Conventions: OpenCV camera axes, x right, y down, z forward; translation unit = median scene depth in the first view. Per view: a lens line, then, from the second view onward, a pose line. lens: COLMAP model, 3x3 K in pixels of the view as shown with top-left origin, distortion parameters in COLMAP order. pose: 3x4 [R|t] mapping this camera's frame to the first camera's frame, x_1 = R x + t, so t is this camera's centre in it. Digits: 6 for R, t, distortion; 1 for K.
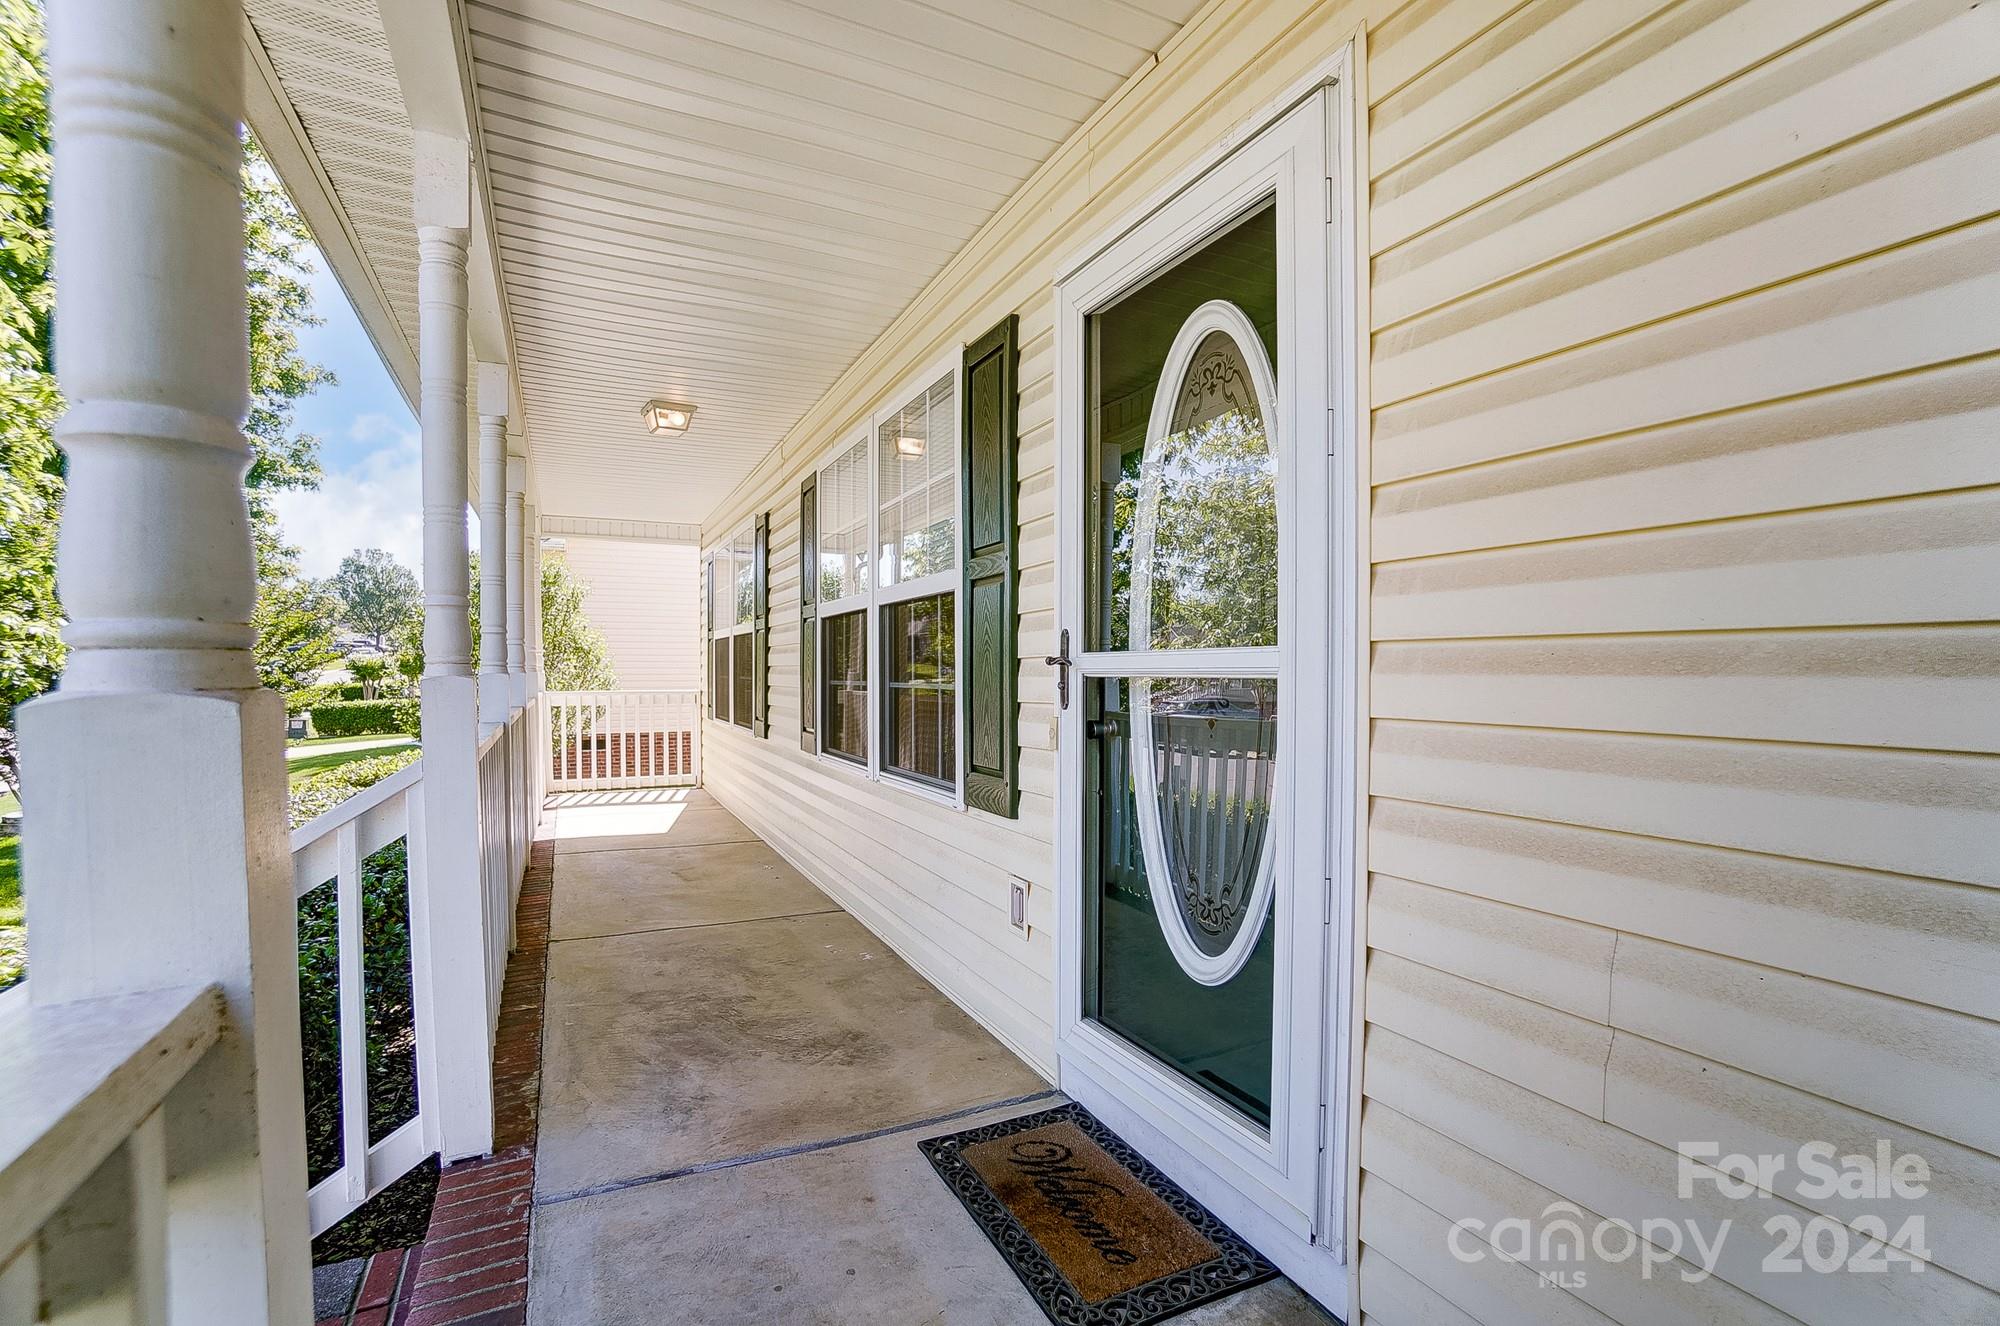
lens RADIAL K [[877.7, 0, 1000.0], [0, 877.7, 663.0], [0, 0, 1]] dist [-0.031151, 0.000023]
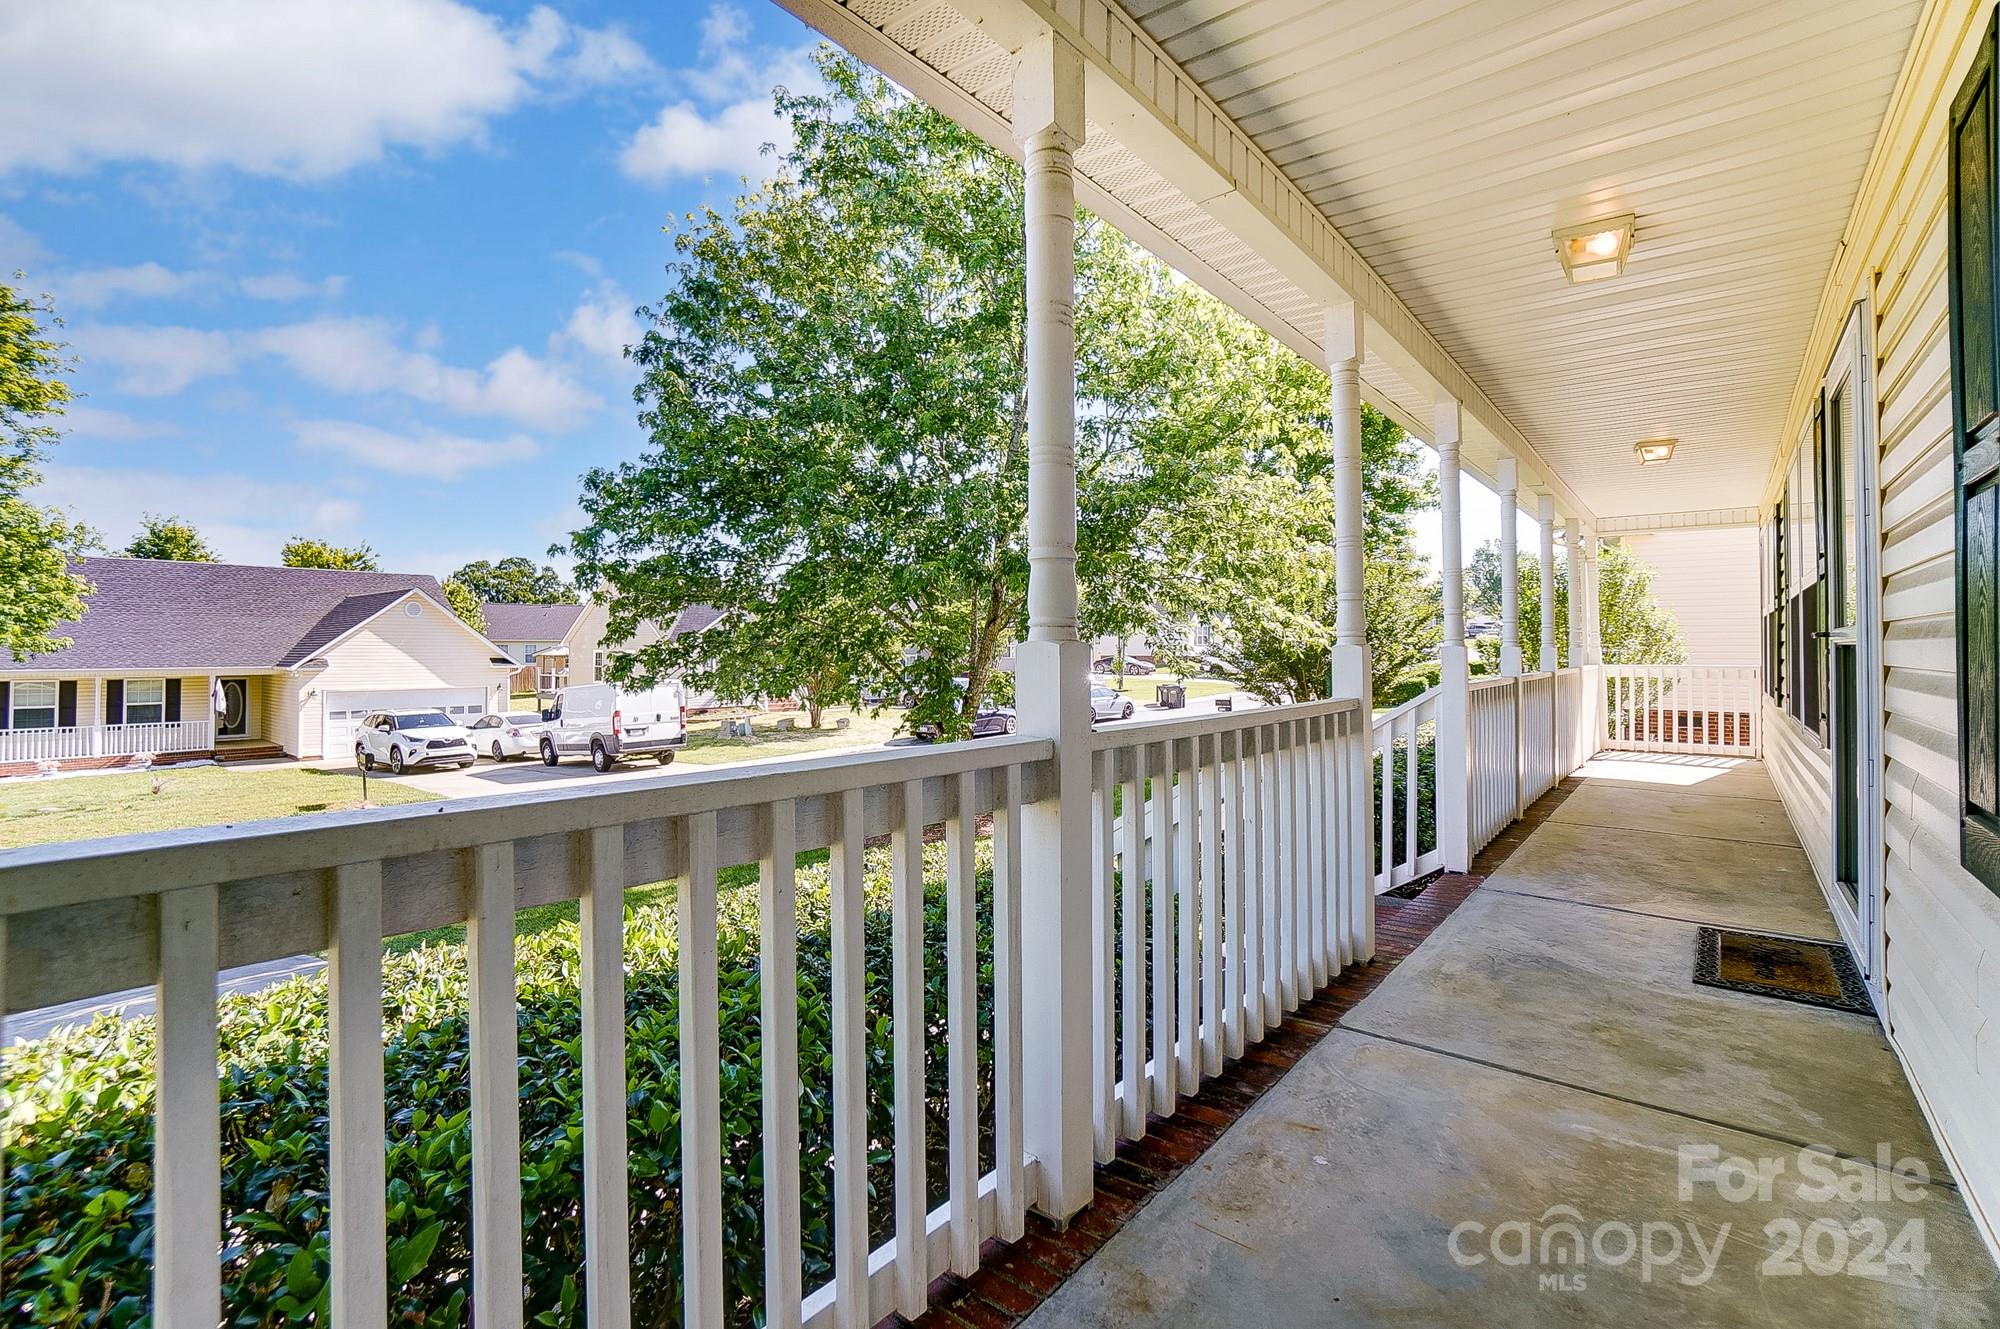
lens RADIAL K [[903.7, 0, 1000.0], [0, 903.7, 664.5], [0, 0, 1]] dist [-0.000003, -0.000028]
pose [[0.414227, 0.017154, -0.910012, 0.237776], [0.005856, 0.999751, 0.021511, 0.000709], [0.910155, -0.014239, 0.414023, -0.240442]]
